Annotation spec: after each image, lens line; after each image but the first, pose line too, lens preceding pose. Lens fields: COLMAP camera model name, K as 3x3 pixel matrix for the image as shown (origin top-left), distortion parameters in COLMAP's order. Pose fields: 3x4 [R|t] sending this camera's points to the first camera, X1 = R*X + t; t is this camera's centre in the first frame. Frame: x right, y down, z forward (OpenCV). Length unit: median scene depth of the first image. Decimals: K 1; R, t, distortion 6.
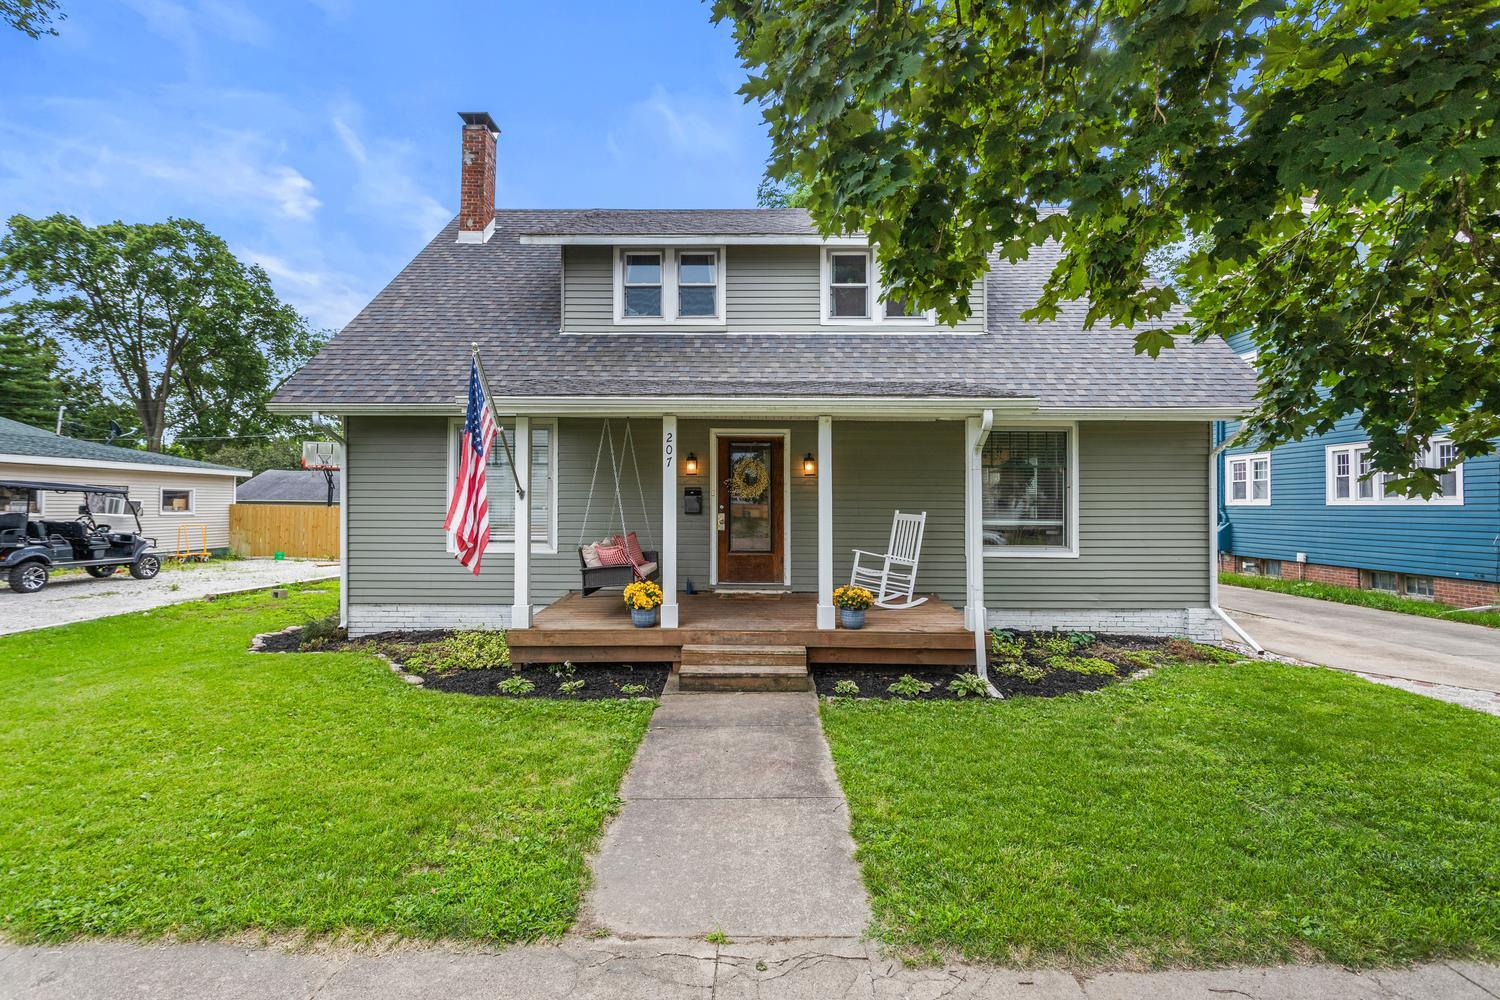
lens RADIAL K [[733.3, 0, 775.7], [0, 733.3, 506.7], [0, 0, 1]] dist [0.005453, 0.000907]
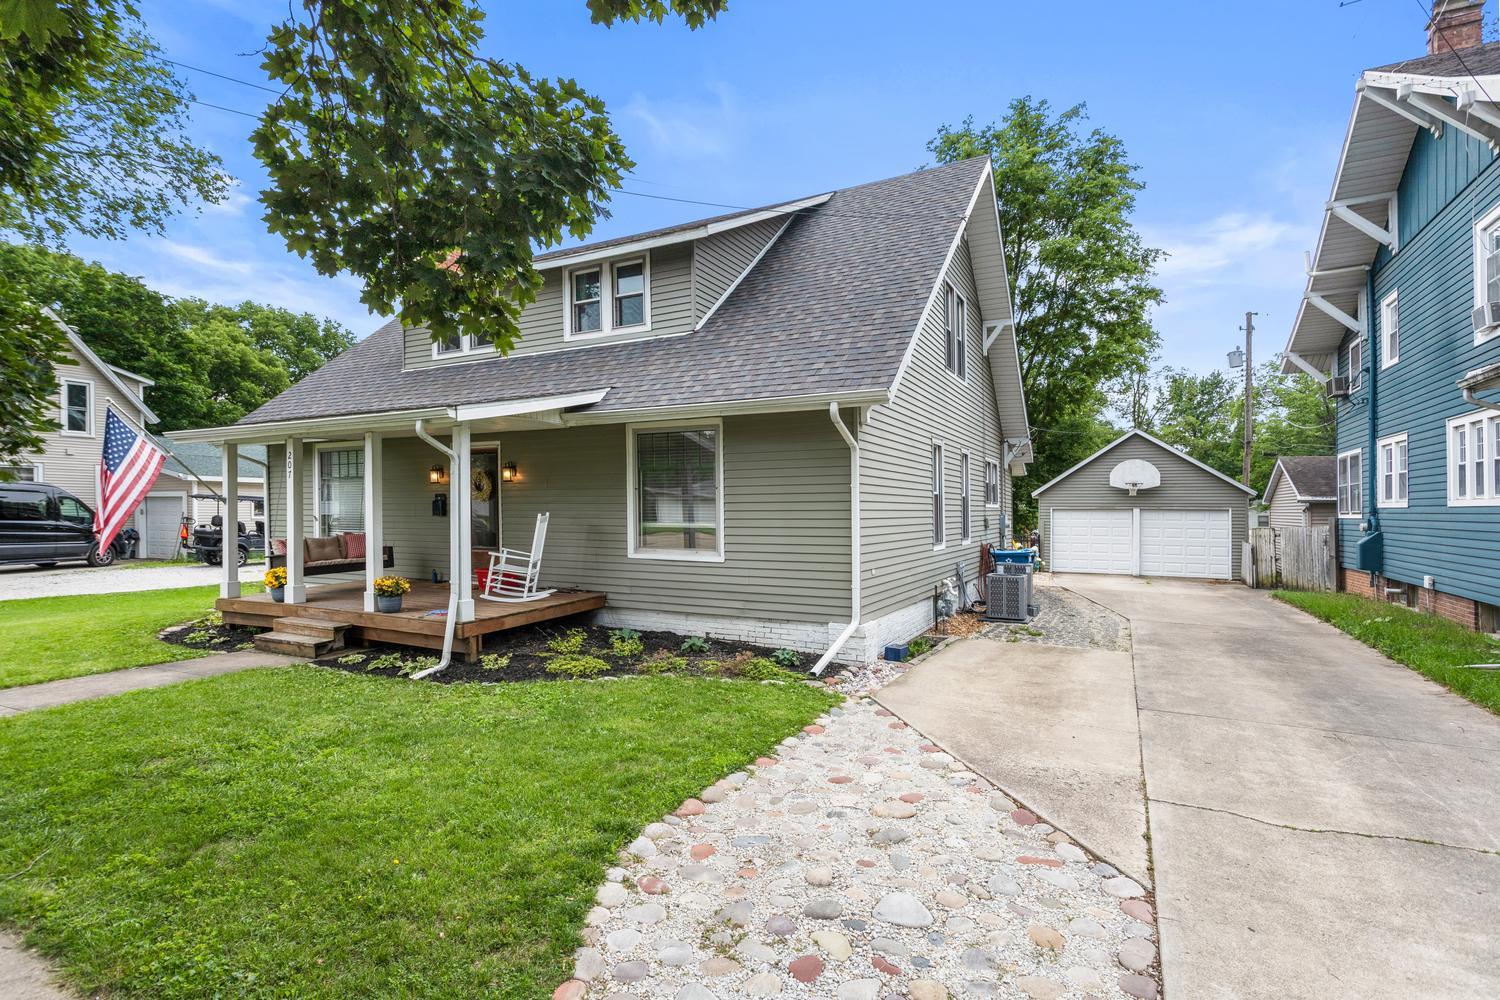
lens RADIAL K [[800.0, 0, 759.3], [0, 800.0, 526.8], [0, 0, 1]] dist [-0.000267, -0.000087]
pose [[0.900861, 0.007724, -0.434039, 1.151966], [0.000279, 0.999831, 0.018372, 0.007274], [0.434107, -0.016672, 0.900707, 0.121934]]
